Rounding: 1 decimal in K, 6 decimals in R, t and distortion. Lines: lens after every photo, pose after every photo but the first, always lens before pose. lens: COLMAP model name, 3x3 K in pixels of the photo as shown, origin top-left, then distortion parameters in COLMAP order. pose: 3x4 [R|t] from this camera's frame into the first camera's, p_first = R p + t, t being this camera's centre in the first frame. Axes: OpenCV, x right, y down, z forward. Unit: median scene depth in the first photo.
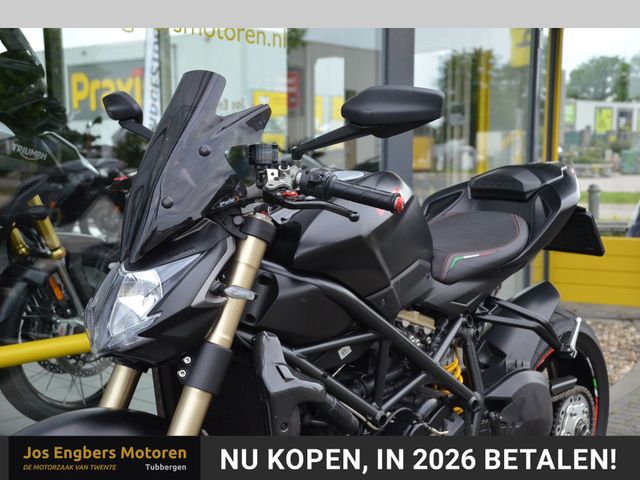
lens RADIAL K [[927.9, 0, 323.6], [0, 927.9, 245.7], [0, 0, 1]] dist [0.143283, 0.000000]
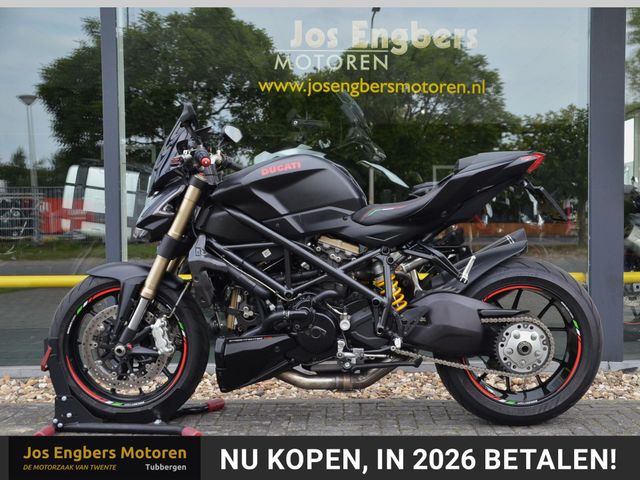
lens RADIAL K [[771.9, 0, 359.4], [0, 771.9, 244.5], [0, 0, 1]] dist [0.047181, 0.000000]
pose [[0.689431, 0.016905, -0.724154, 1.168878], [-0.063448, 0.997294, -0.037124, 0.133210], [0.721568, 0.071540, 0.688638, 0.086512]]
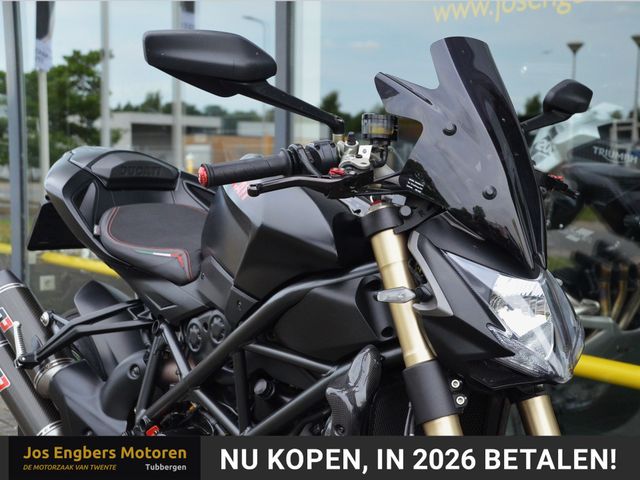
lens RADIAL K [[944.2, 0, 369.5], [0, 944.2, 247.1], [0, 0, 1]] dist [0.142193, 0.000000]
pose [[-0.107038, 0.075085, -0.991416, 1.005832], [-0.113526, 0.989700, 0.087212, -0.099000], [0.987752, 0.121886, -0.097411, 1.338167]]
